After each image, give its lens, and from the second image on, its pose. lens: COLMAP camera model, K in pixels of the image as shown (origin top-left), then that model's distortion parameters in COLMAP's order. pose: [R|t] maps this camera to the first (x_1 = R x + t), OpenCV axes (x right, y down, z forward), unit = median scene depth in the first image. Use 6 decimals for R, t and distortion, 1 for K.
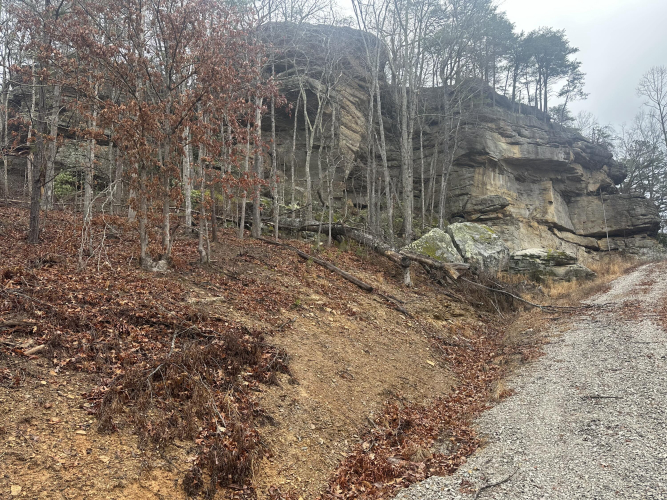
lens RADIAL K [[477.1, 0, 333.5], [0, 477.1, 250.0], [0, 0, 1]] dist [0.098528, -0.125686]
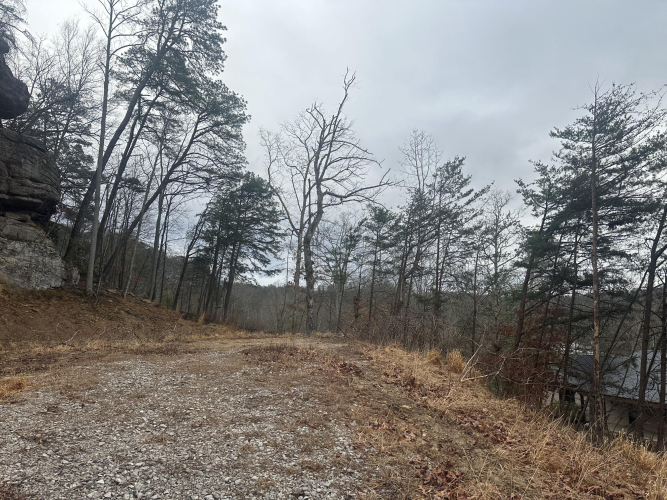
lens RADIAL K [[459.9, 0, 349.9], [0, 459.9, 260.0], [0, 0, 1]] dist [0.071570, -0.111042]
pose [[0.355013, 0.162482, 0.920633, 0.326986], [-0.208990, 0.973651, -0.091248, -0.013412], [-0.911202, -0.160009, 0.379616, 0.508732]]
